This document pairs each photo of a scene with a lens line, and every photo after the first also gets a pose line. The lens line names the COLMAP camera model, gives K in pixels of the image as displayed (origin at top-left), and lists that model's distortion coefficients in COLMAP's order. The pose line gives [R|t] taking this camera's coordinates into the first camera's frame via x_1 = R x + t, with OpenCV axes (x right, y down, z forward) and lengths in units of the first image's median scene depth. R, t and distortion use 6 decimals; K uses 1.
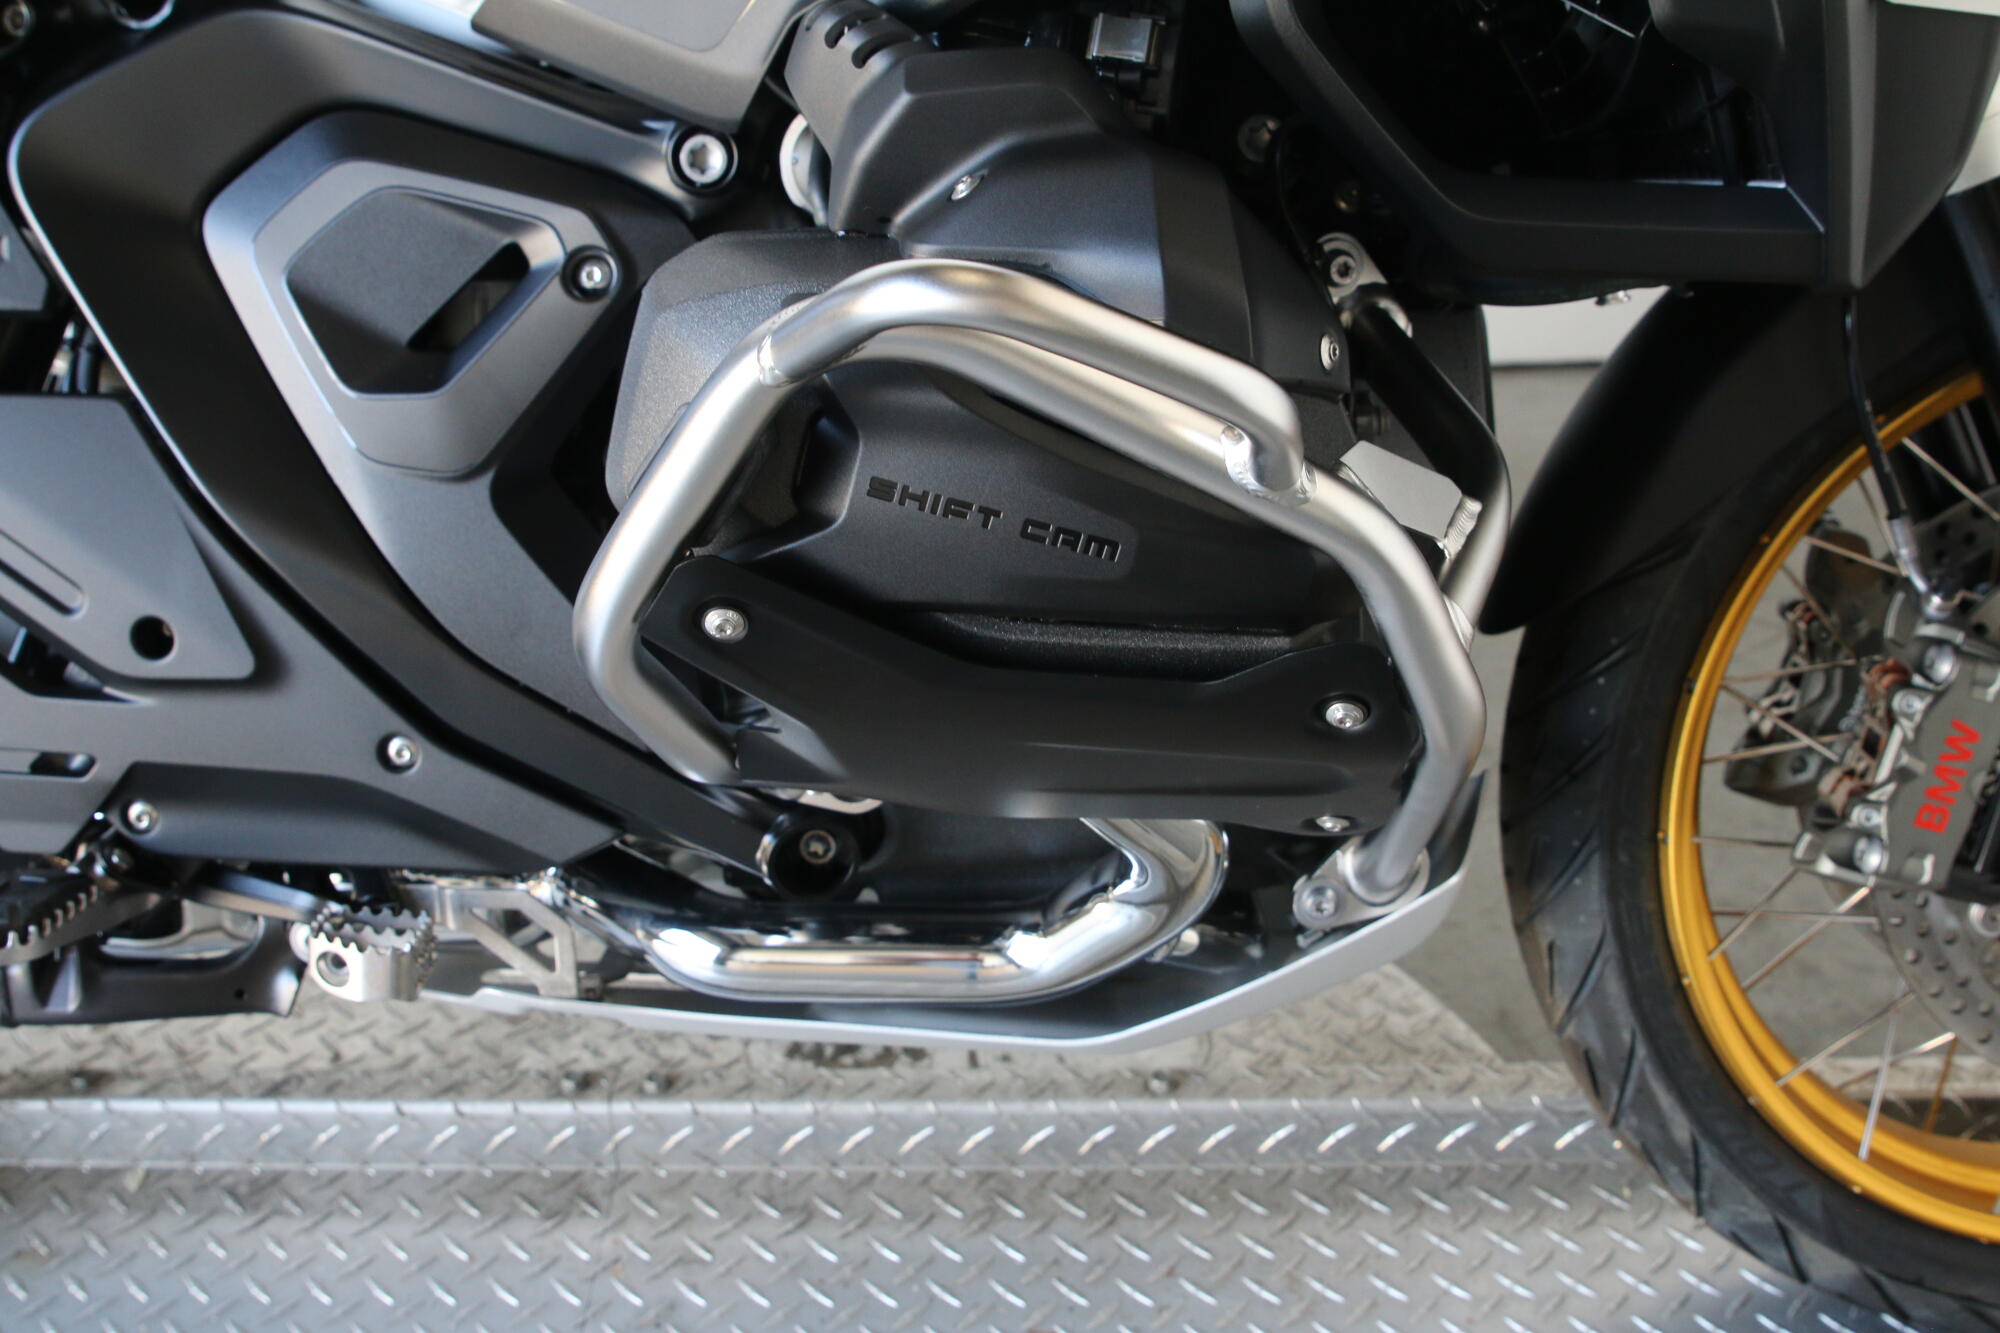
lens RADIAL K [[2235.6, 0, 995.6], [0, 2235.6, 650.1], [0, 0, 1]] dist [-0.132381, 0.104209]
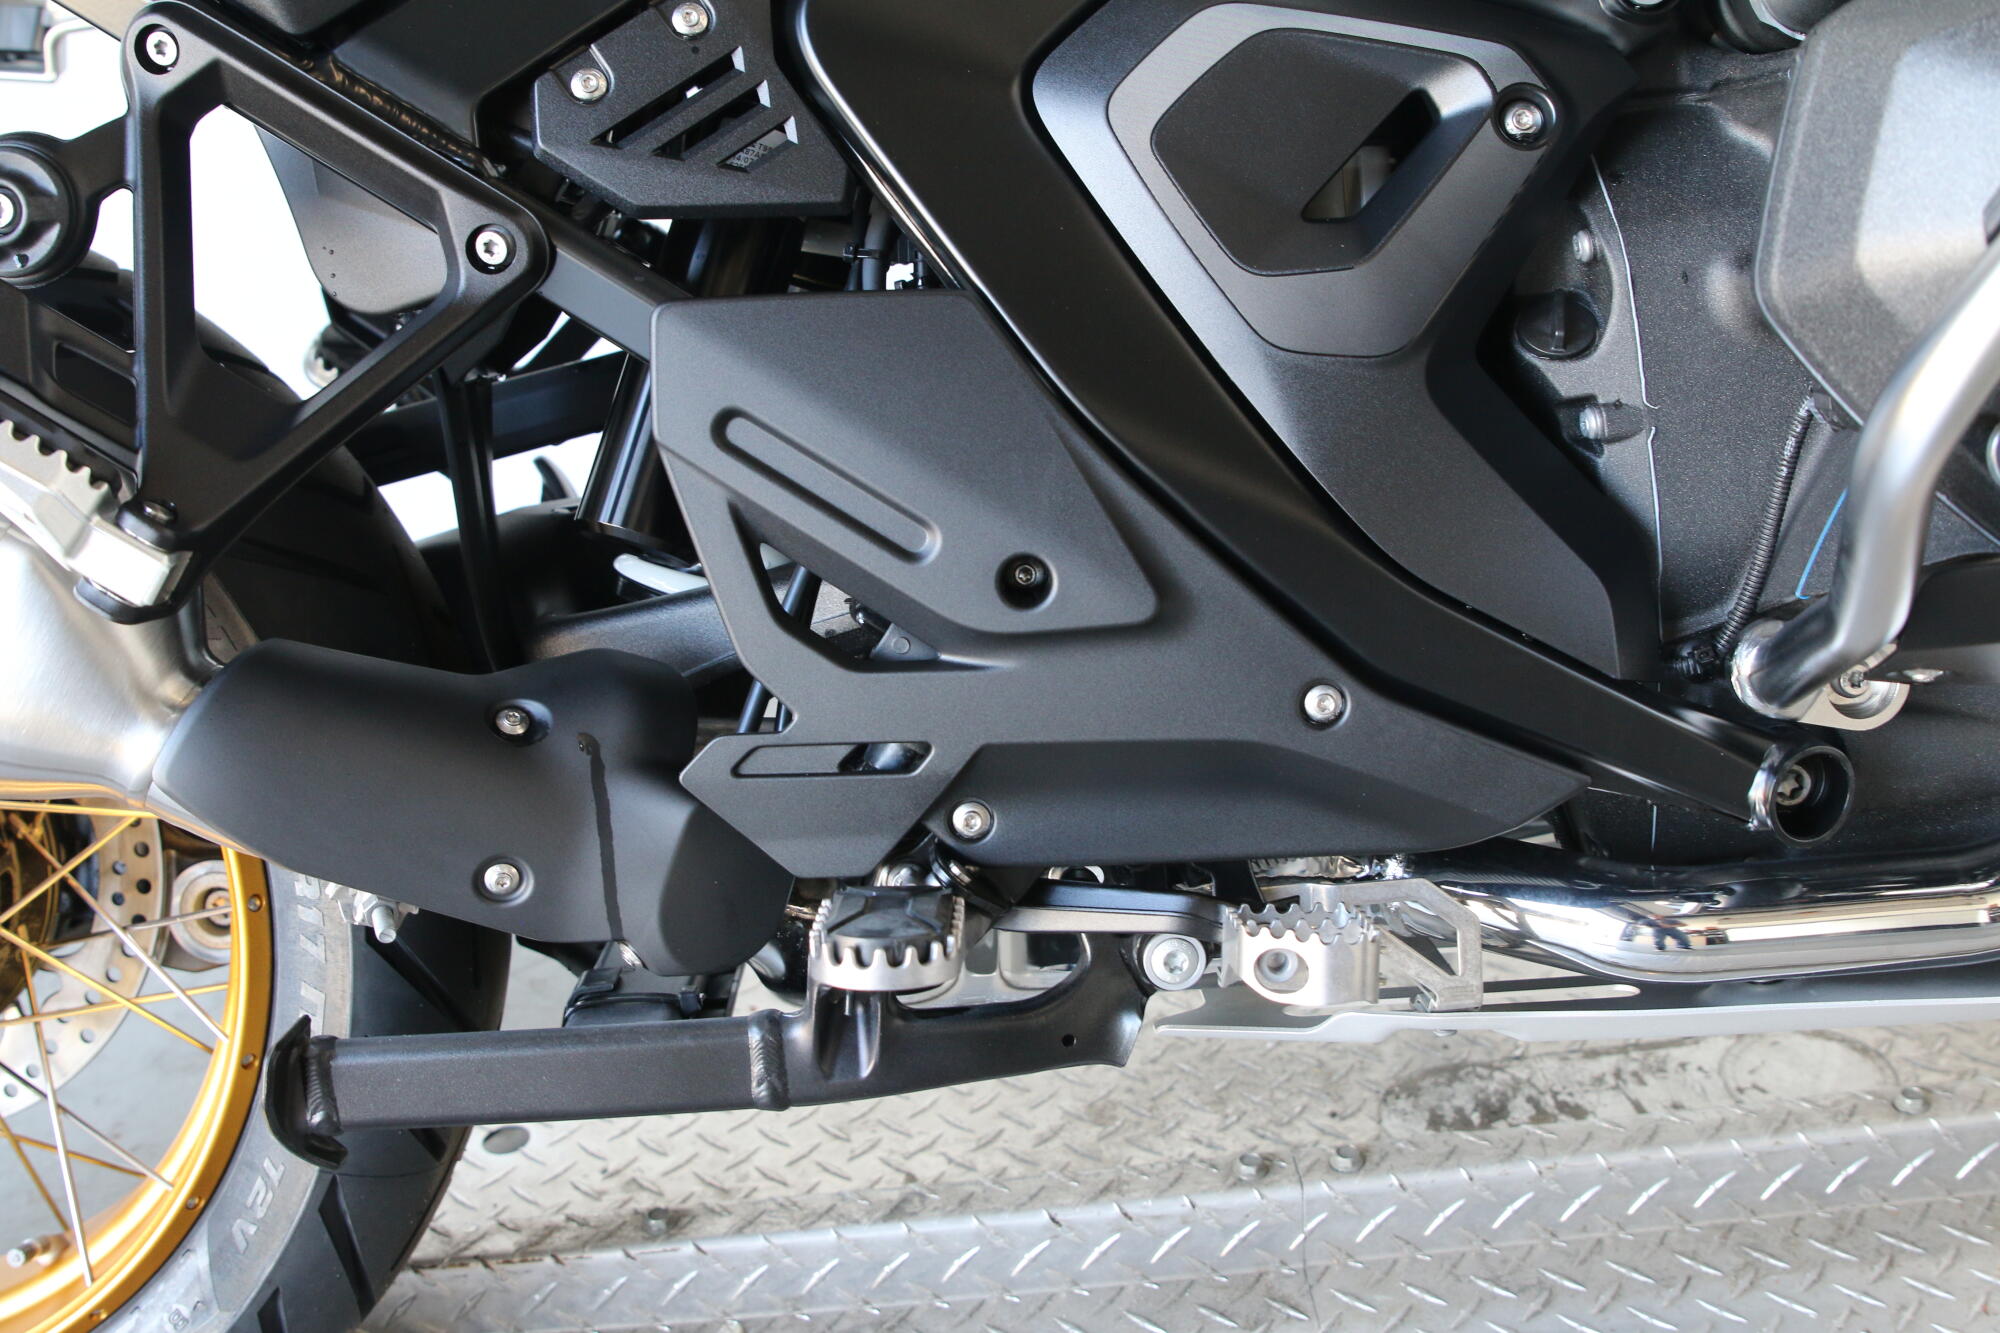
lens RADIAL K [[2245.1, 0, 997.7], [0, 2245.1, 651.9], [0, 0, 1]] dist [-0.137503, 0.124877]
pose [[0.996527, -0.075429, 0.035263, -0.388998], [0.078364, 0.992765, -0.090977, 0.086883], [-0.028145, 0.093424, 0.995229, 0.163071]]
